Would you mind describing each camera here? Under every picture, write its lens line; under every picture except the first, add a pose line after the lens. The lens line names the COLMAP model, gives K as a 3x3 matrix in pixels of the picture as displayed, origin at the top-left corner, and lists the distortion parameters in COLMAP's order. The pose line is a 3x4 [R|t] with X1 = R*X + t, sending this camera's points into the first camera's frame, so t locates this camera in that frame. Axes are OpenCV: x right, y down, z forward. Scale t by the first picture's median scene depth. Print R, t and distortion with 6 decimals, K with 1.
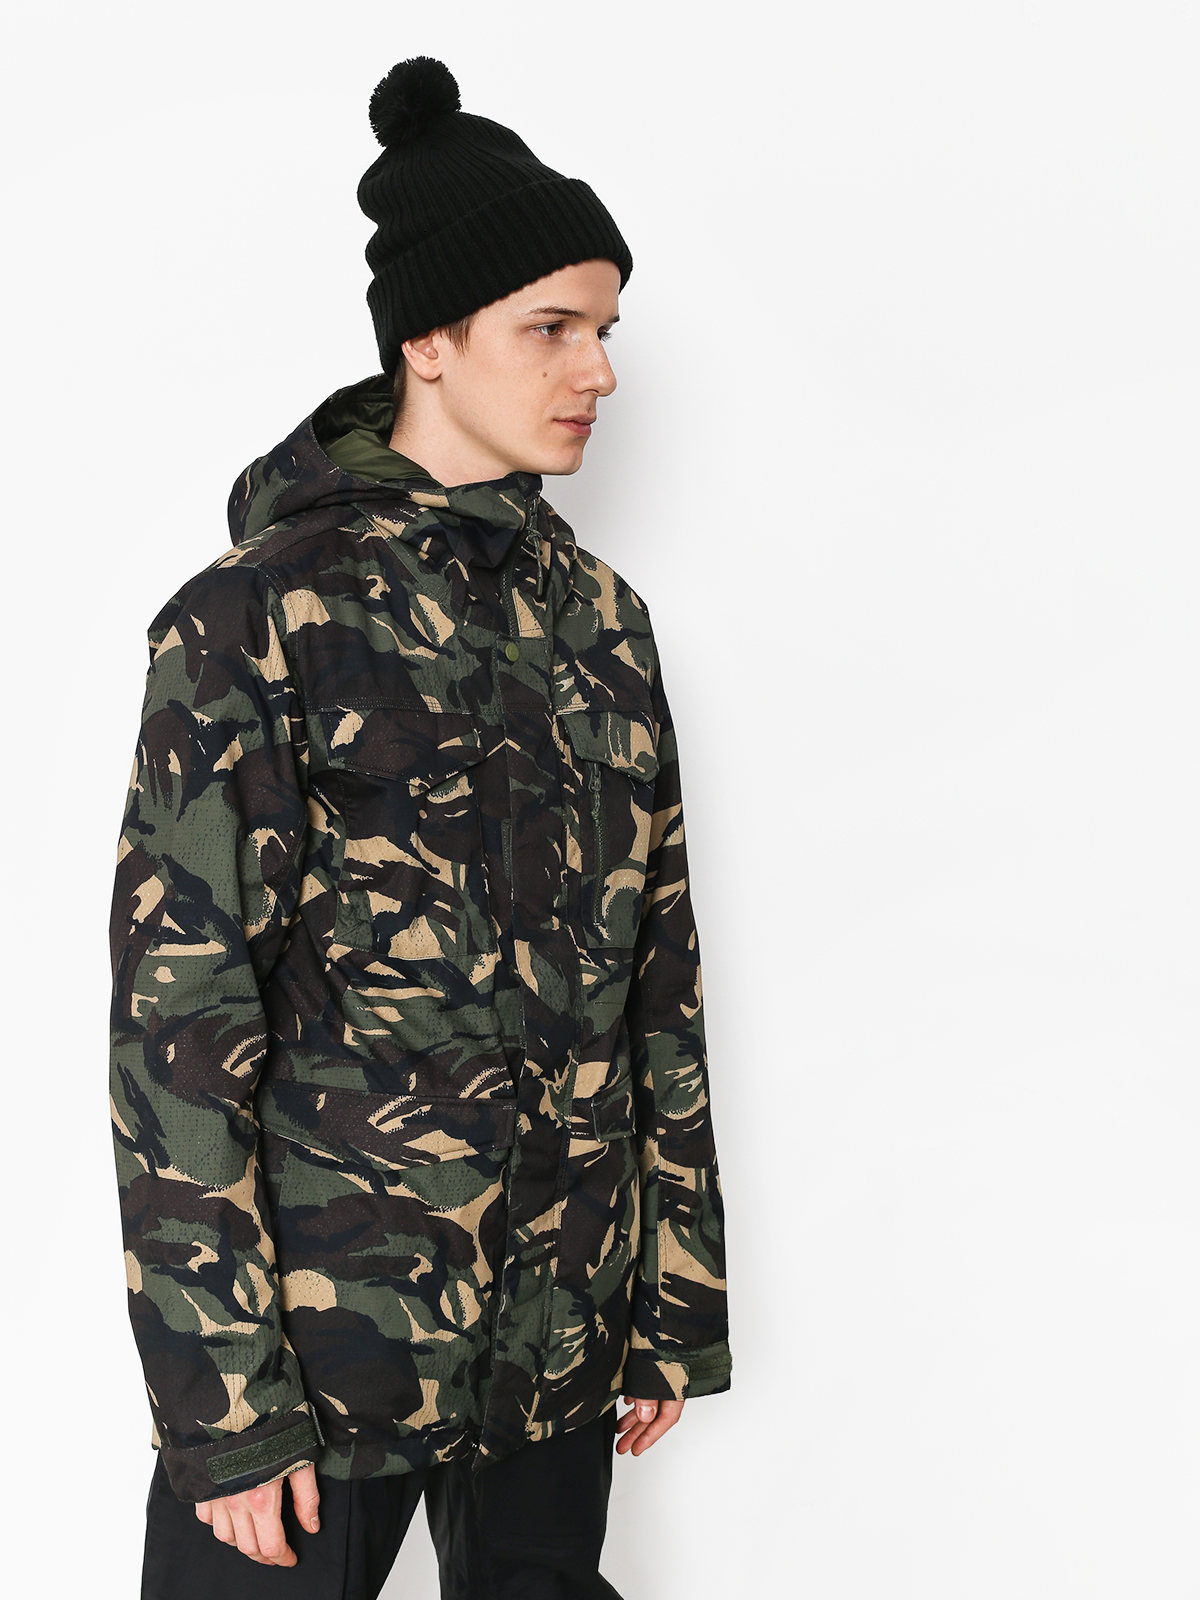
lens RADIAL K [[2257.0, 0, 600.0], [0, 2257.0, 800.0], [0, 0, 1]] dist [-0.270859, 0.510578]
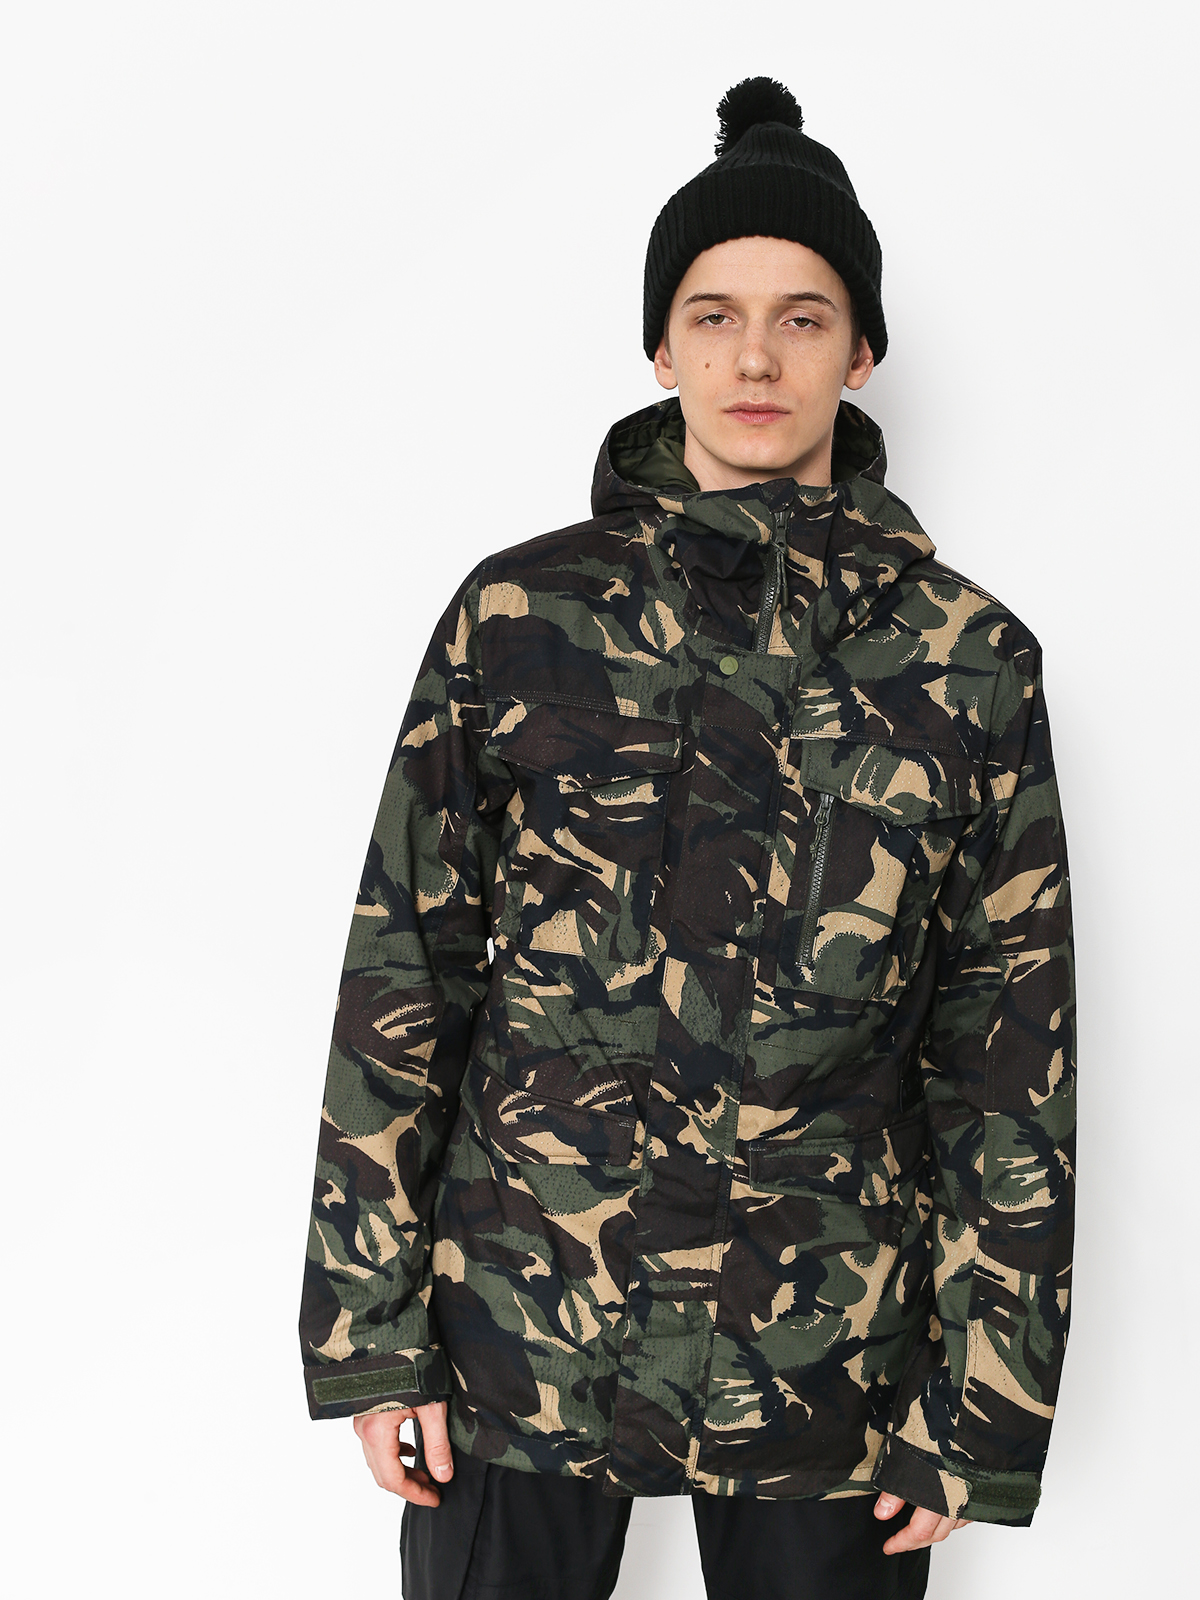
lens RADIAL K [[2257.0, 0, 600.0], [0, 2257.0, 800.0], [0, 0, 1]] dist [-0.270859, 0.510578]
pose [[0.766584, 0.112188, -0.632267, 0.537287], [-0.139194, 0.990241, 0.006943, -0.007520], [0.626876, 0.082686, 0.774719, 0.221504]]
